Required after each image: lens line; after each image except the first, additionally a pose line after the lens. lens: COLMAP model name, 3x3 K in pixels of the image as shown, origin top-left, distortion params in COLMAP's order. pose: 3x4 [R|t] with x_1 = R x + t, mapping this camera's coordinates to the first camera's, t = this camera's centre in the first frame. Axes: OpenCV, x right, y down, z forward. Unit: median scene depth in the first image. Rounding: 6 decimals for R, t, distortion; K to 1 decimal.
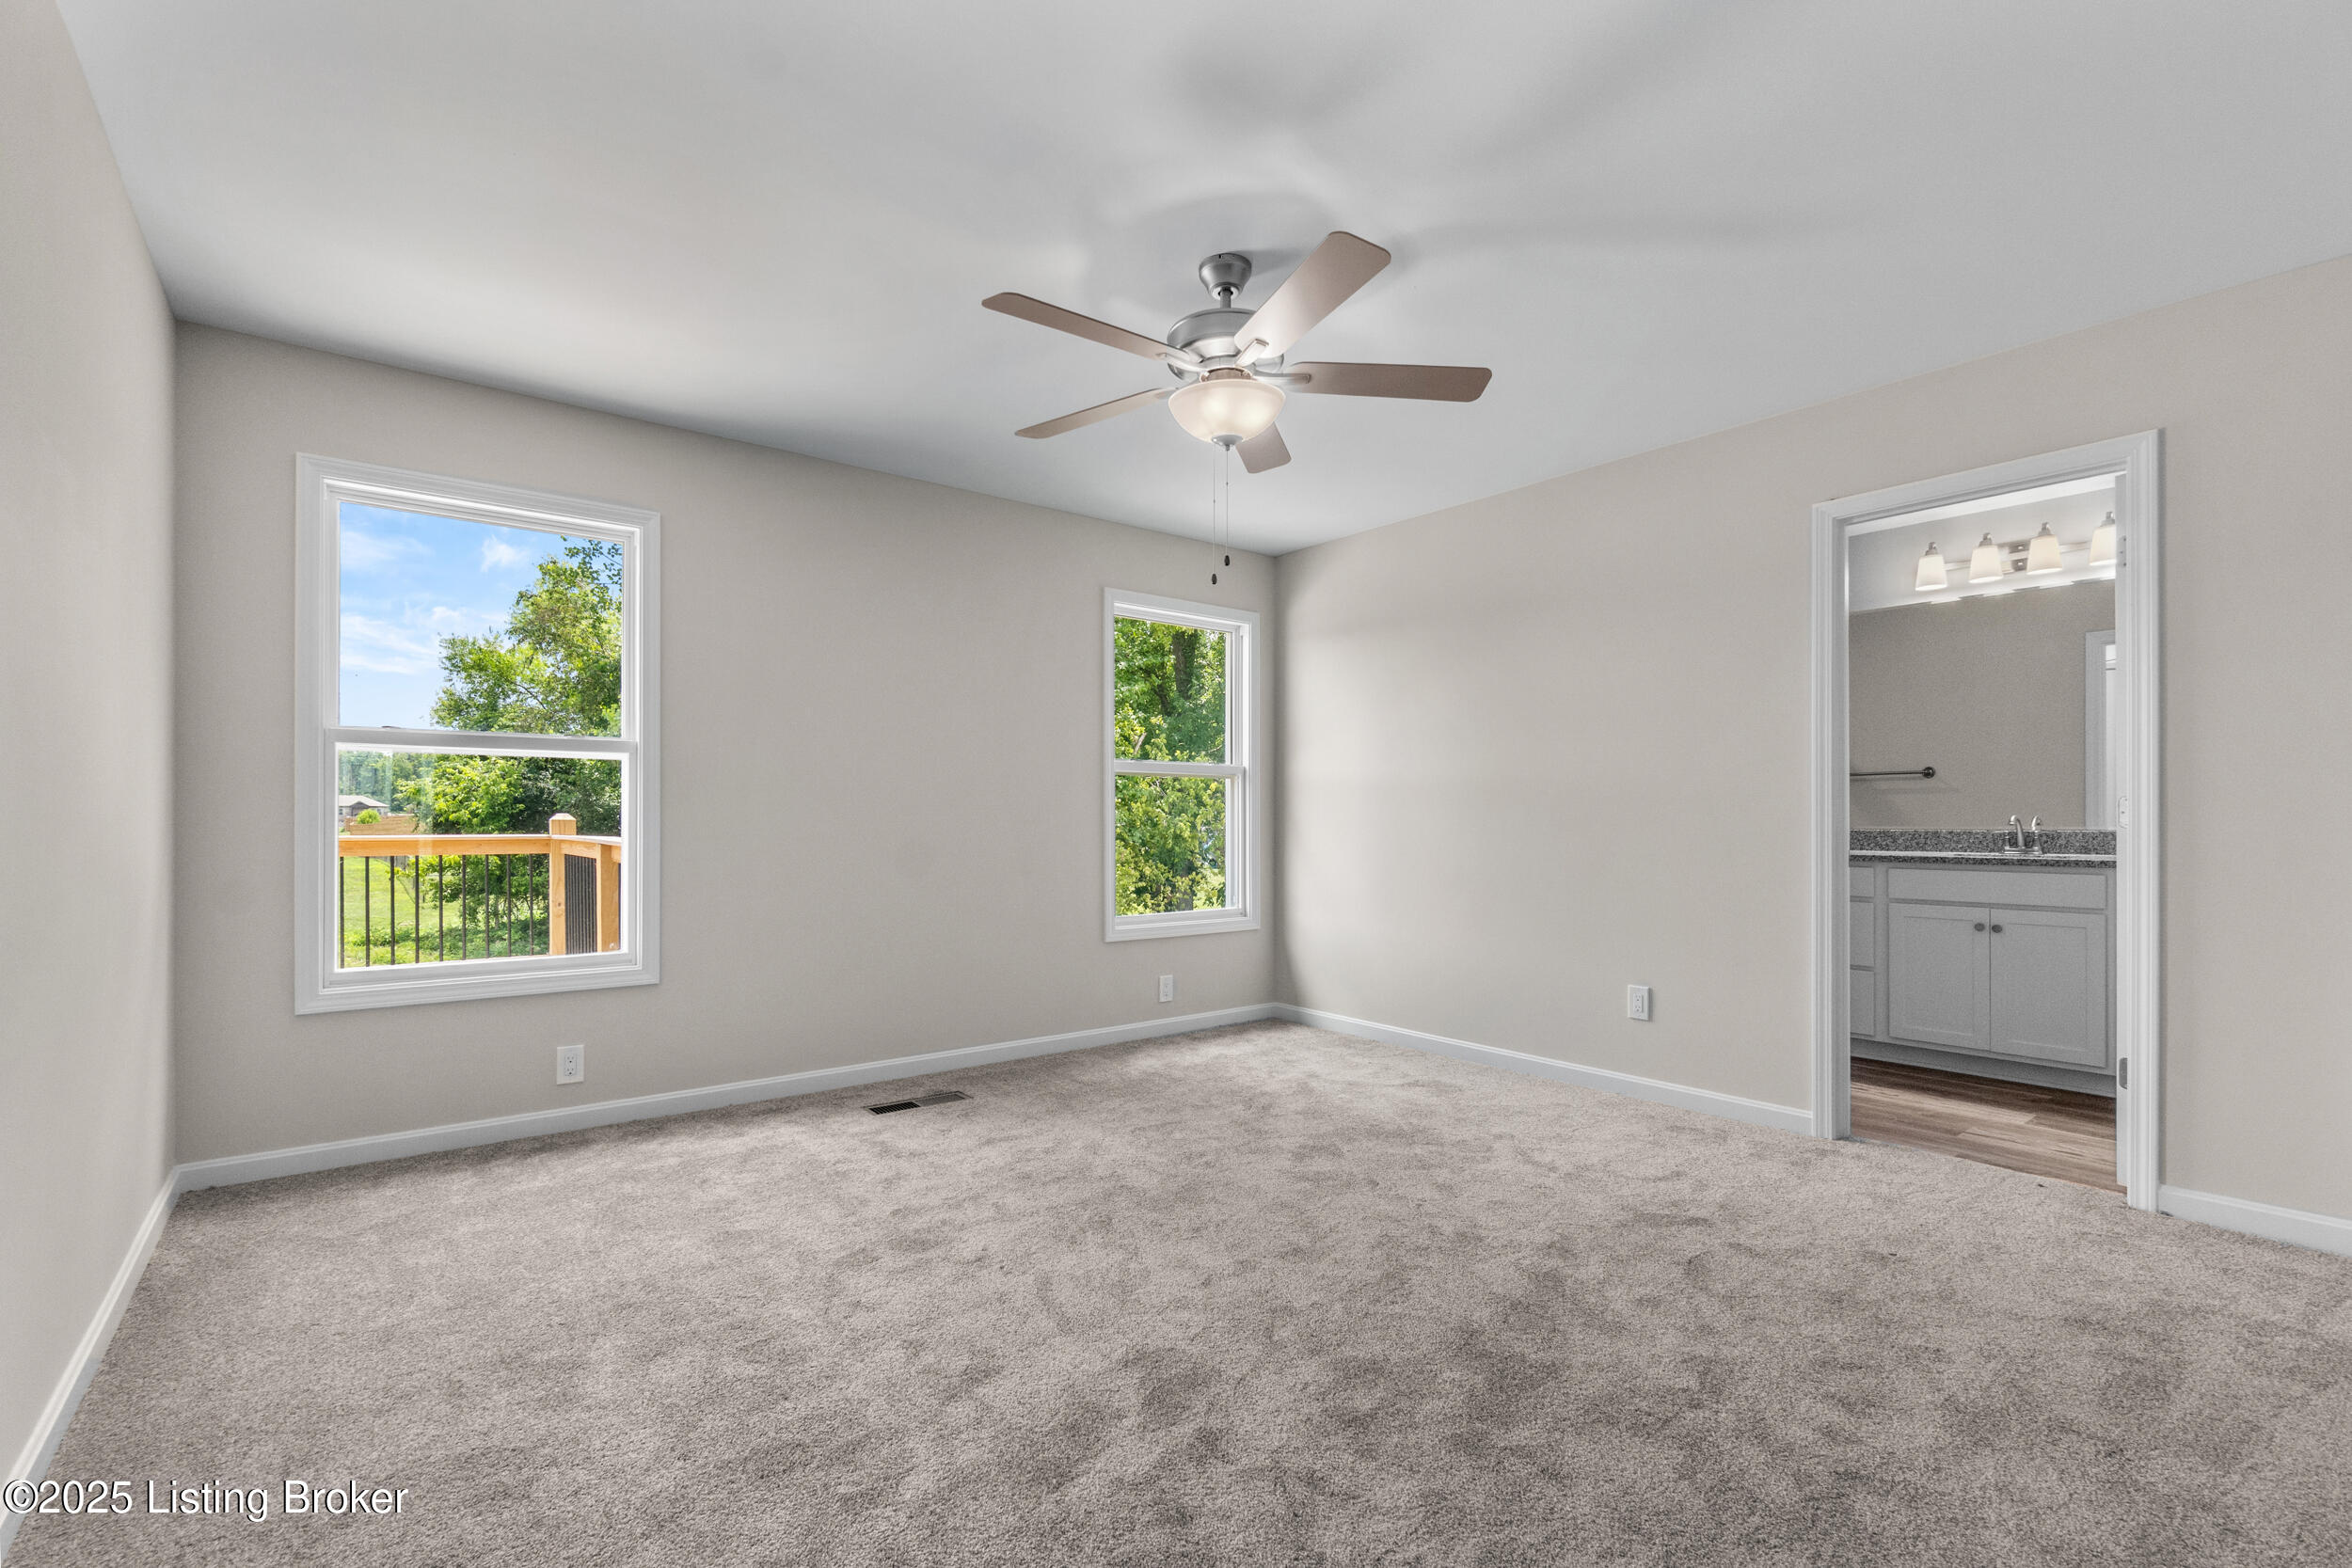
lens RADIAL K [[1042.9, 0, 1164.0], [0, 1042.9, 801.0], [0, 0, 1]] dist [-0.001432, -0.000509]
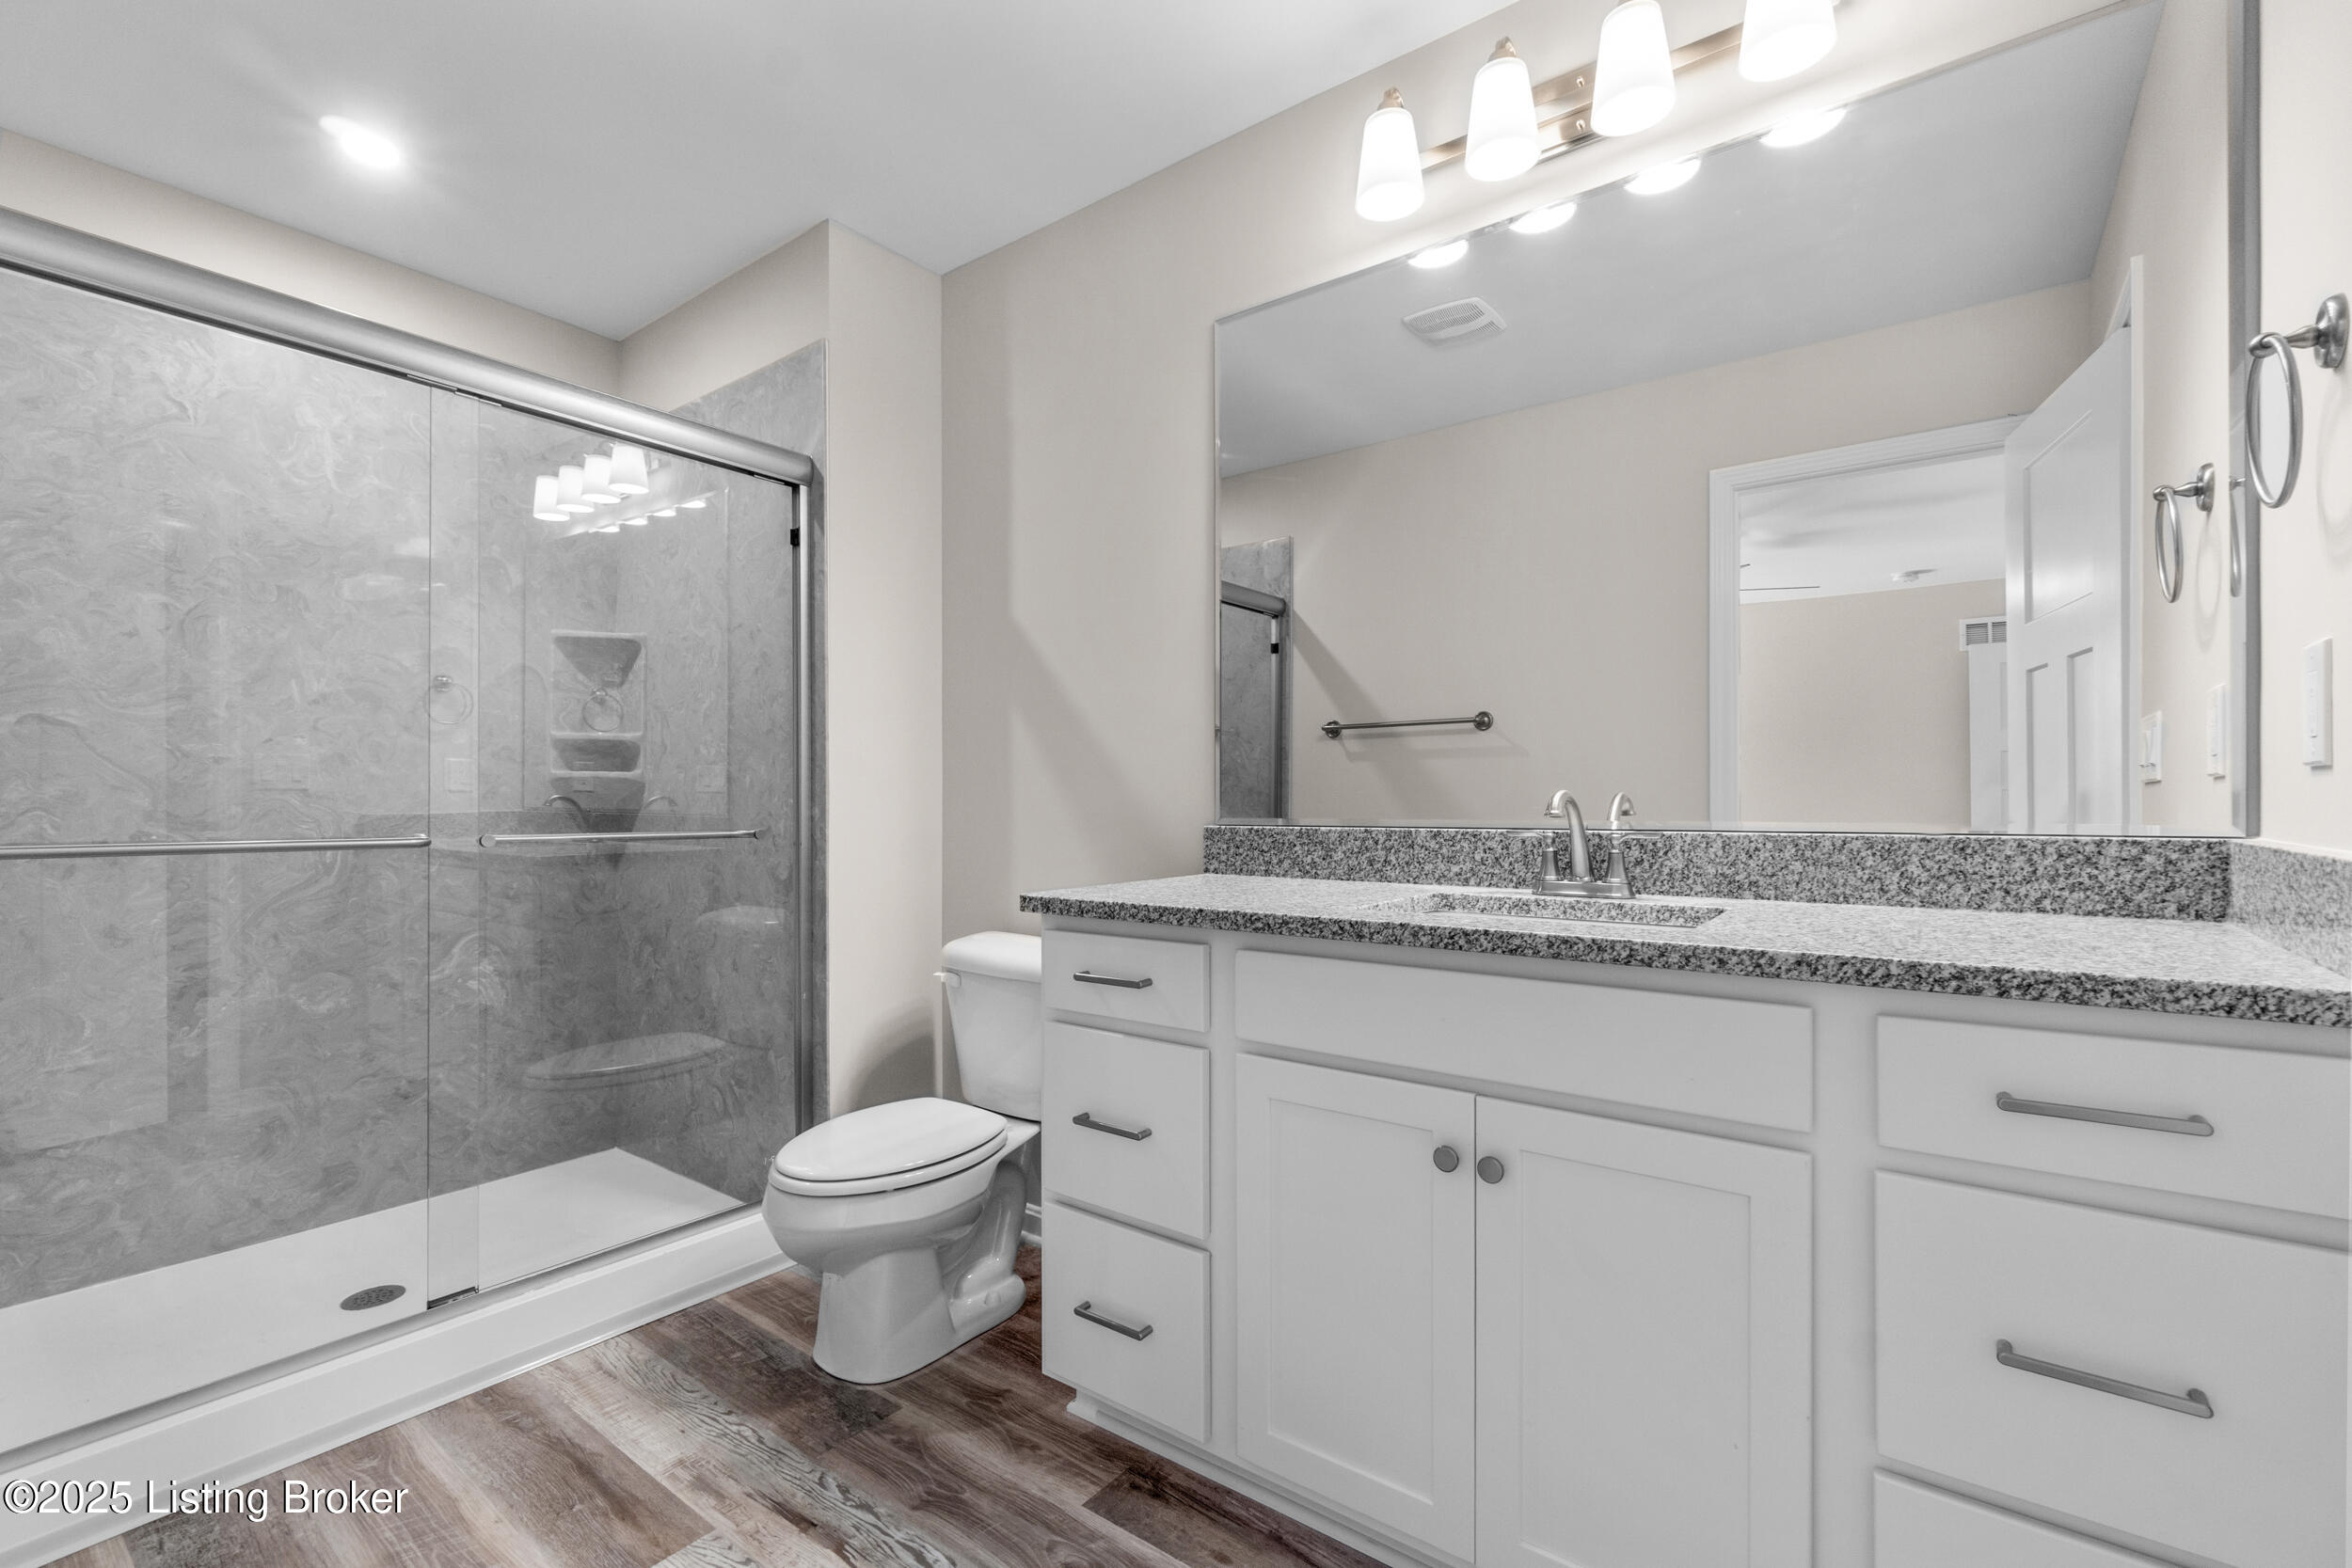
lens RADIAL K [[1042.9, 0, 1164.0], [0, 1042.9, 801.0], [0, 0, 1]] dist [-0.001432, -0.000509]
pose [[0.966822, -0.008333, 0.255313, 0.592864], [0.004772, 0.999883, 0.014563, 0.012347], [-0.255405, -0.012861, 0.966749, 0.690389]]
